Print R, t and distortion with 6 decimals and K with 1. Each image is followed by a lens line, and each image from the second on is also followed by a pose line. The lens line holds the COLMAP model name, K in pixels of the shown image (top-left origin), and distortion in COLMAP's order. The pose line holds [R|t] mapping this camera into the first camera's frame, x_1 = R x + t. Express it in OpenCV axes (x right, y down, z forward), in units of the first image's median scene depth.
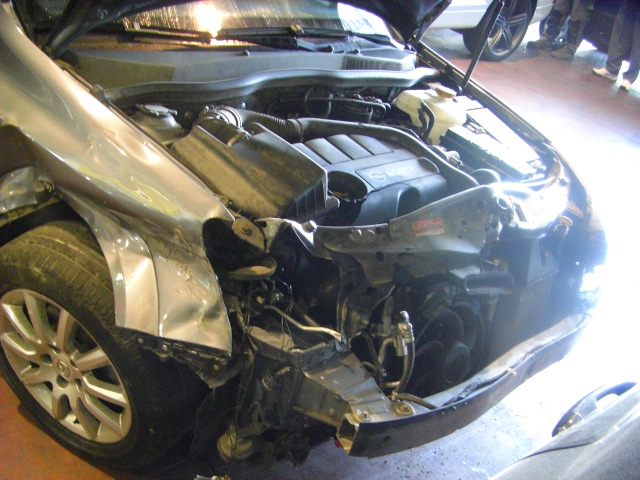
lens RADIAL K [[694.6, 0, 323.3], [0, 694.6, 245.0], [0, 0, 1]] dist [-0.116587, 0.000000]
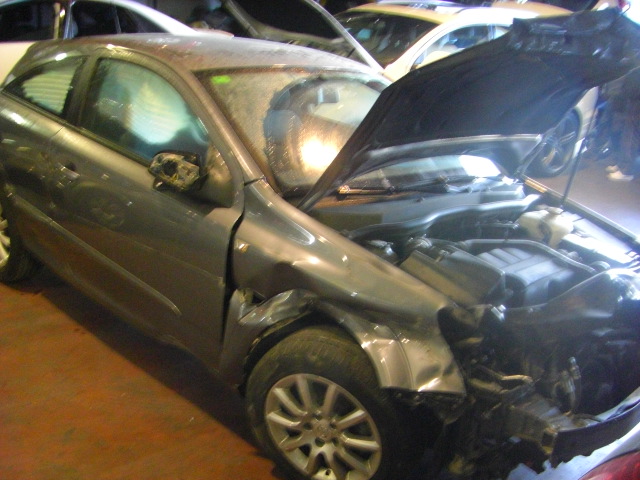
lens RADIAL K [[694.6, 0, 318.0], [0, 694.6, 238.9], [0, 0, 1]] dist [-0.116587, 0.000000]
pose [[0.992409, -0.102322, -0.068224, -0.274221], [0.087215, 0.976683, -0.196171, 0.077513], [0.086705, 0.188732, 0.978193, -0.491617]]
